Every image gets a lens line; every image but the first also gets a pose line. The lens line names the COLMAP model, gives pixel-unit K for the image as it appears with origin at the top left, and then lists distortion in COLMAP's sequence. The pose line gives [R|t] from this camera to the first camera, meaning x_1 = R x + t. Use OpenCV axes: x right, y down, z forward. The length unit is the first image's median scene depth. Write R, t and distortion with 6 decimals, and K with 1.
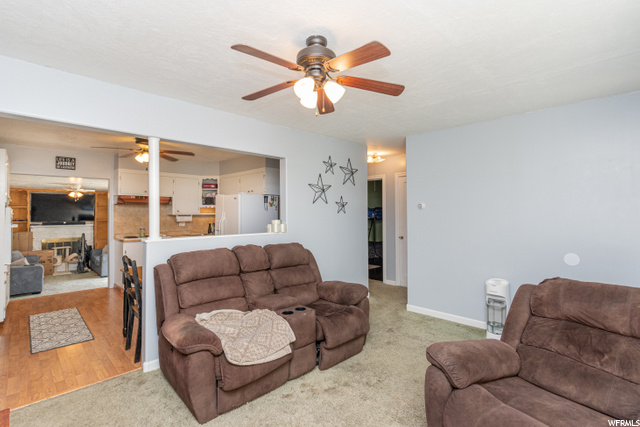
lens RADIAL K [[304.2, 0, 303.3], [0, 304.2, 209.2], [0, 0, 1]] dist [0.023038, -0.000027]
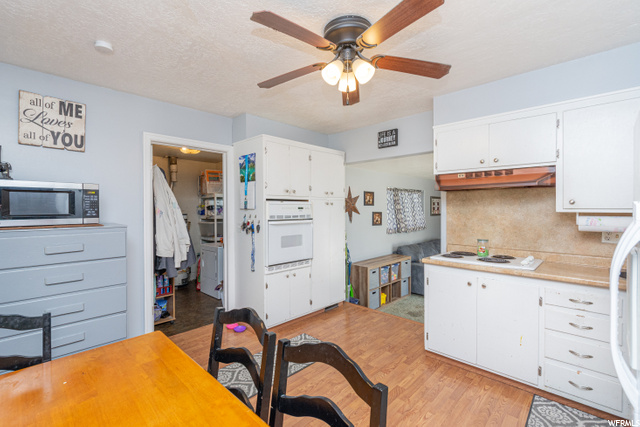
lens RADIAL K [[286.2, 0, 320.4], [0, 286.2, 213.3], [0, 0, 1]] dist [-0.006122, -0.001534]
pose [[0.061310, 0.020856, -0.997901, -0.063057], [0.015215, 0.999646, 0.021827, 0.005653], [0.998003, -0.016521, 0.060971, 0.480274]]
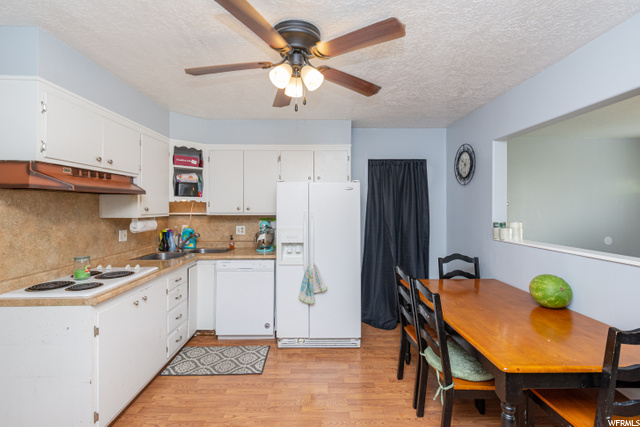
lens RADIAL K [[286.2, 0, 320.2], [0, 286.2, 208.3], [0, 0, 1]] dist [-0.006122, -0.001534]
pose [[0.660642, -0.005945, 0.750678, -0.395532], [-0.006465, 0.999887, 0.013608, -0.001679], [-0.750673, -0.013843, 0.660529, 0.370888]]
